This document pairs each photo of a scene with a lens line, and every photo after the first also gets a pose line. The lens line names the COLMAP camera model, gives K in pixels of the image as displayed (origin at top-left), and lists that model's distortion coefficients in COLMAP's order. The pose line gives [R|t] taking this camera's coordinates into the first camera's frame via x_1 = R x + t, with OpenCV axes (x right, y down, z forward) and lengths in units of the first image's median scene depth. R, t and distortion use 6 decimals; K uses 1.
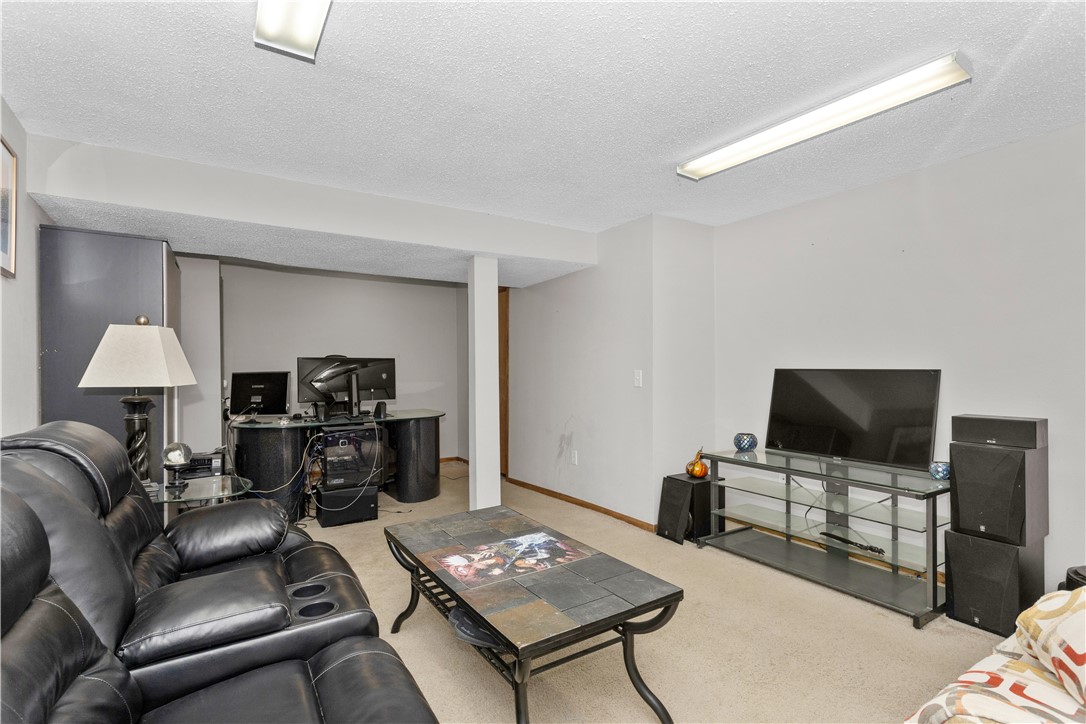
lens RADIAL K [[515.2, 0, 543.2], [0, 515.2, 366.3], [0, 0, 1]] dist [0.003667, 0.000828]
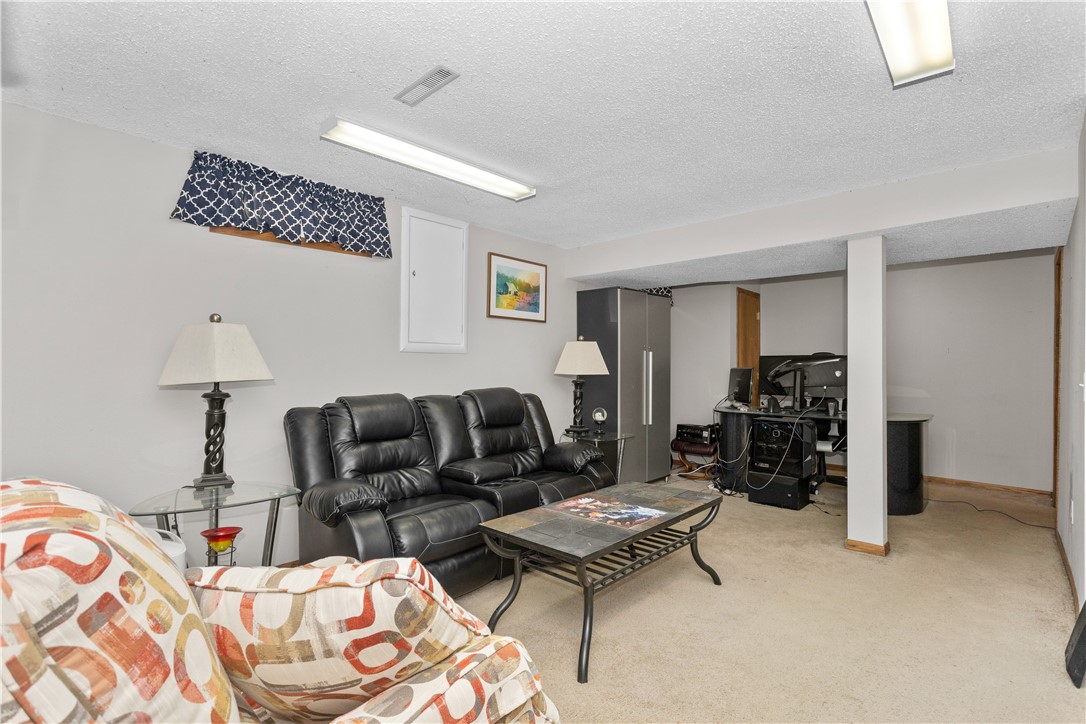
lens RADIAL K [[507.0, 0, 545.7], [0, 507.0, 364.0], [0, 0, 1]] dist [-0.022977, 0.000150]
pose [[0.237482, 0.003650, -0.971385, 1.098119], [-0.001965, 0.999993, 0.003277, -0.003810], [0.971390, 0.001130, 0.237487, 0.529274]]
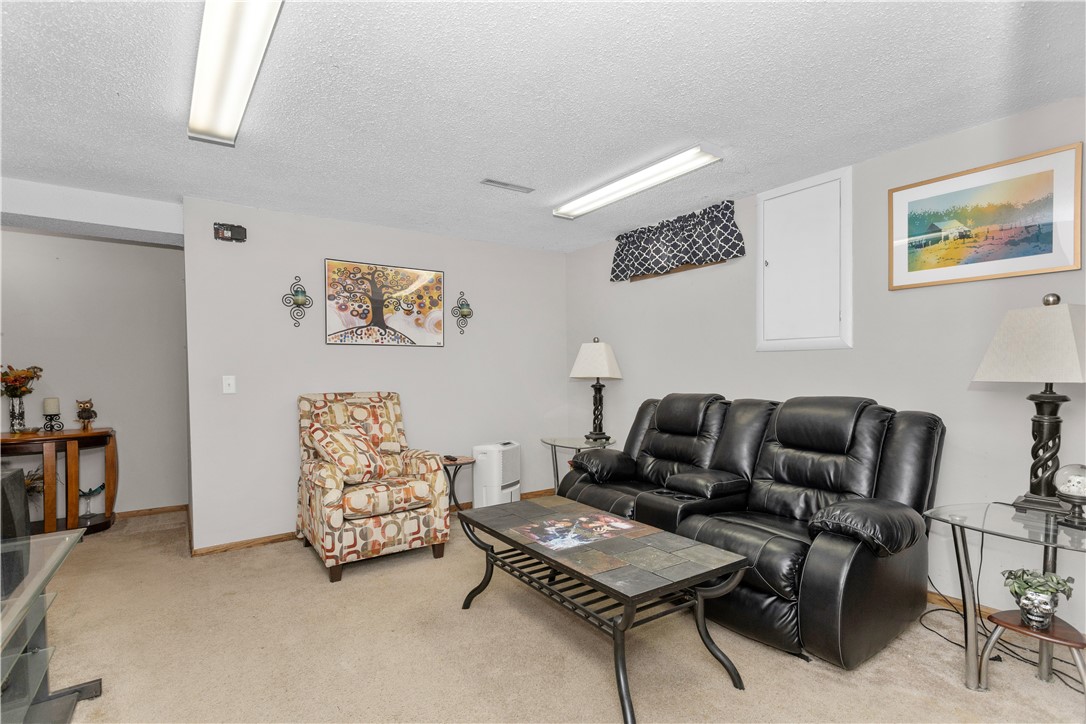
lens RADIAL K [[515.2, 0, 543.2], [0, 515.2, 366.3], [0, 0, 1]] dist [0.003667, 0.000828]
pose [[-0.999169, 0.019071, -0.036013, 0.049115], [0.019247, 0.999804, -0.004563, 0.003888], [0.035919, -0.005252, -0.999341, 2.089797]]
